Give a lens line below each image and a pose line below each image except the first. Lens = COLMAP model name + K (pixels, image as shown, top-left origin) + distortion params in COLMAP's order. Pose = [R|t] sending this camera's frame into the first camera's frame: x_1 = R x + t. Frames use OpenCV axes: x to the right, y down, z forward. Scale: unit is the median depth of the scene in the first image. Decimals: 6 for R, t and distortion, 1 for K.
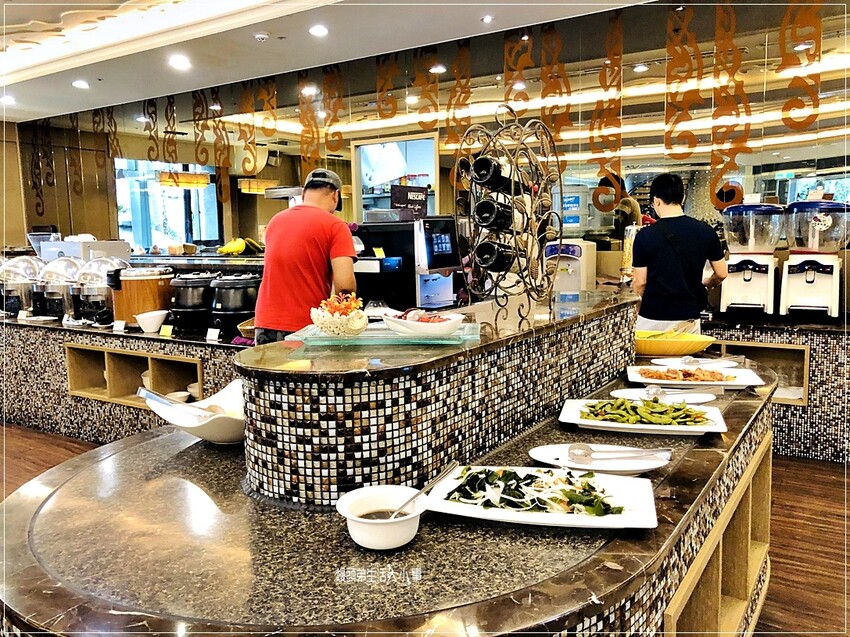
lens RADIAL K [[696.7, 0, 427.5], [0, 696.7, 299.6], [0, 0, 1]] dist [0.015472, 0.008907]
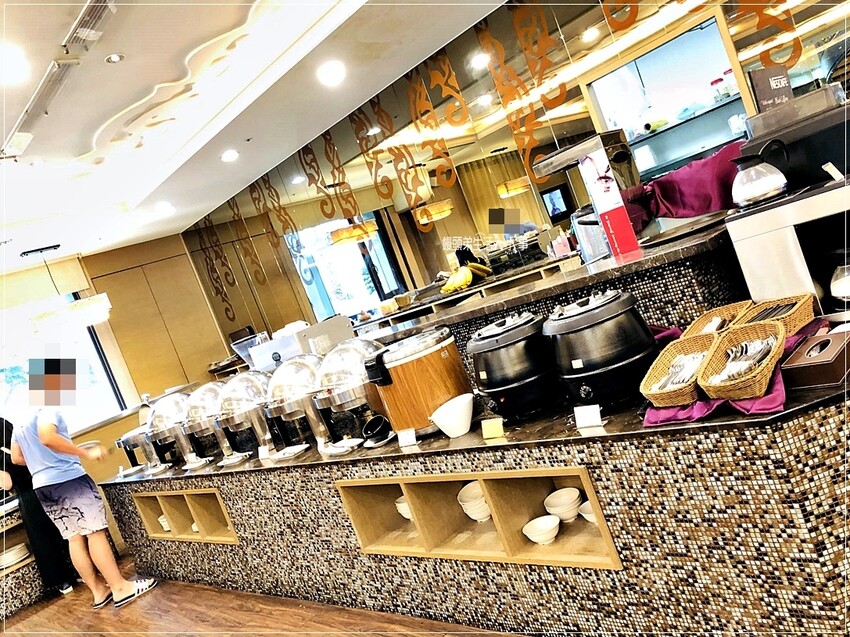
lens RADIAL K [[696.7, 0, 427.5], [0, 696.7, 299.6], [0, 0, 1]] dist [0.015472, 0.008907]
pose [[0.921270, -0.319847, -0.221268, -0.226280], [0.316752, 0.947172, -0.050331, -0.041254], [0.225677, -0.023719, 0.973913, 0.361942]]
